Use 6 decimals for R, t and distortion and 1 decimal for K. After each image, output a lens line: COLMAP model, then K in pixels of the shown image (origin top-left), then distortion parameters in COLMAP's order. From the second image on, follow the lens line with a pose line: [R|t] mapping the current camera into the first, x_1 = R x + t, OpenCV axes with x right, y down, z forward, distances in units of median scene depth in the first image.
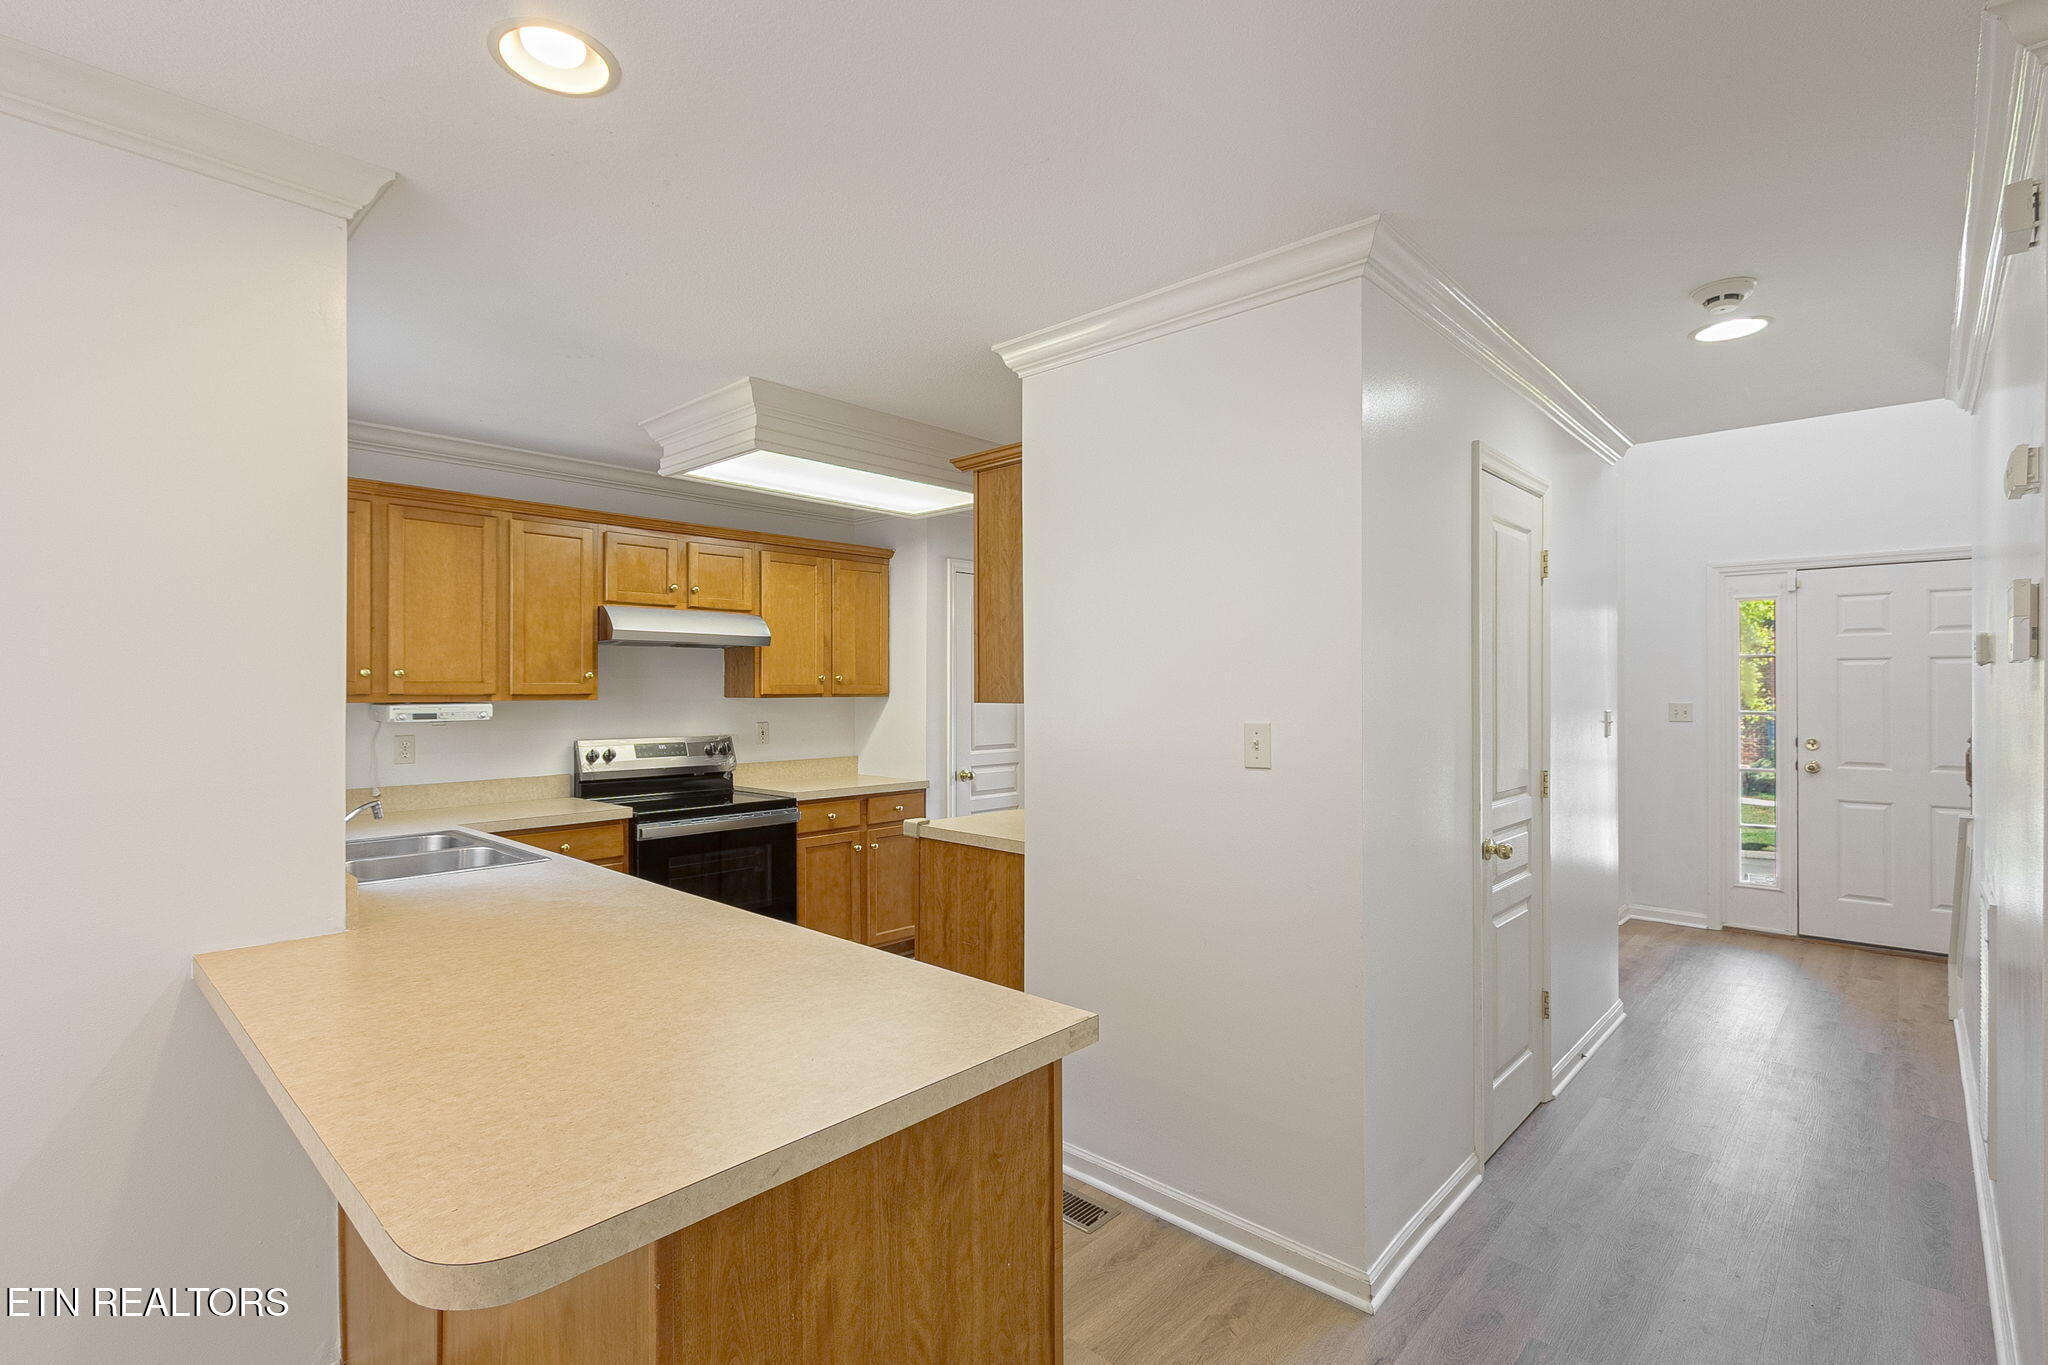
lens RADIAL K [[935.0, 0, 1023.0], [0, 935.0, 686.5], [0, 0, 1]] dist [-0.000888, 0.000600]
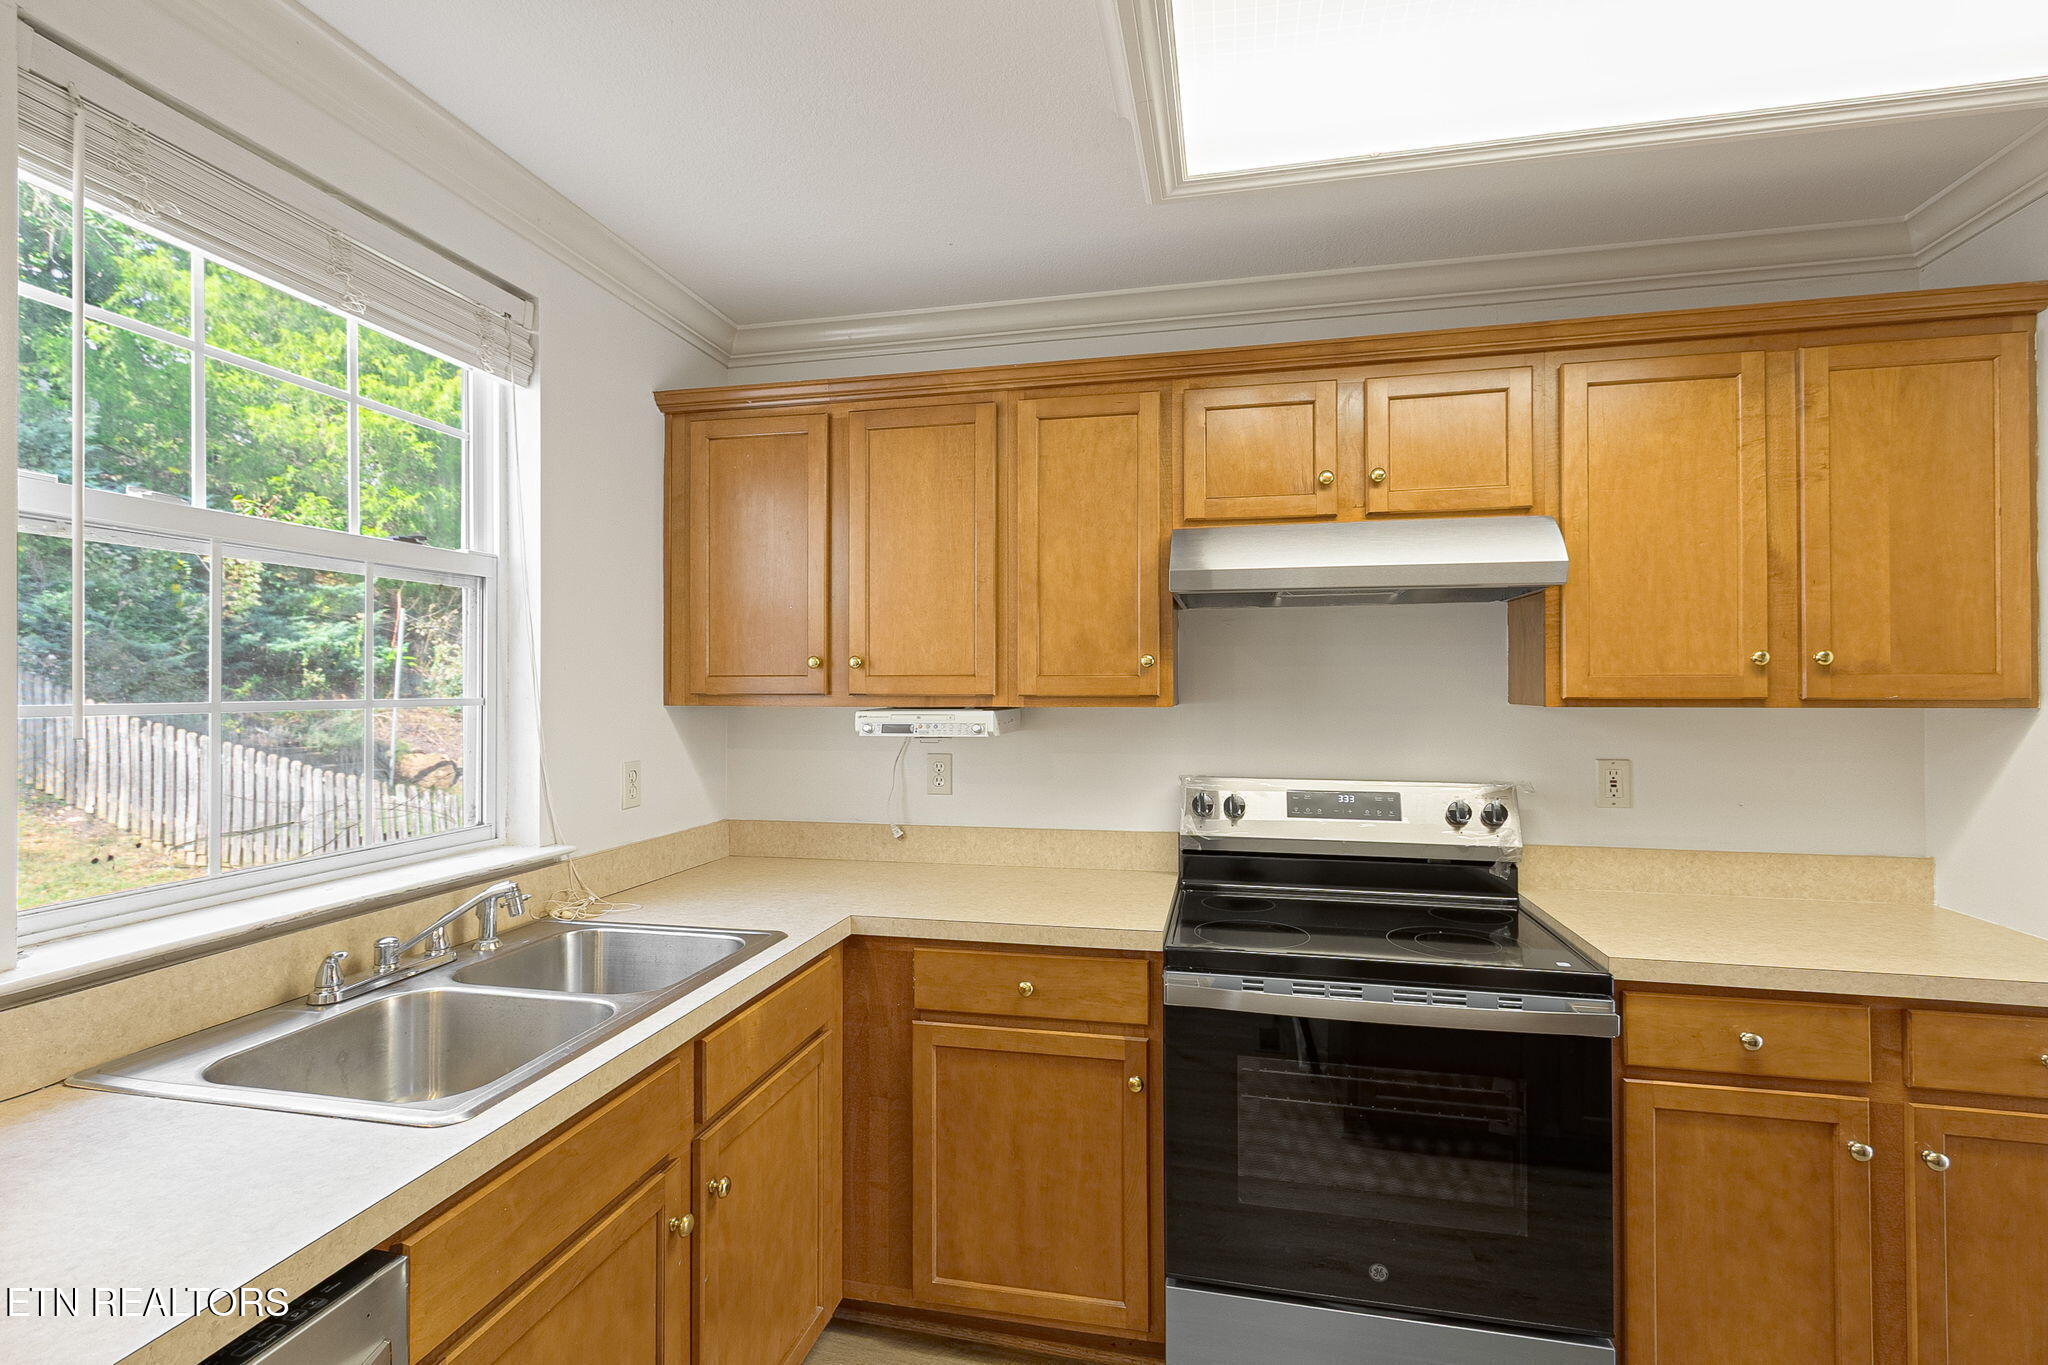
lens RADIAL K [[935.0, 0, 1013.1], [0, 935.0, 669.1], [0, 0, 1]] dist [-0.000888, 0.000600]
pose [[0.476280, -0.008679, -0.879251, -0.021718], [0.005093, 0.999962, -0.007112, -0.003434], [0.879279, -0.001091, 0.476306, 0.576698]]
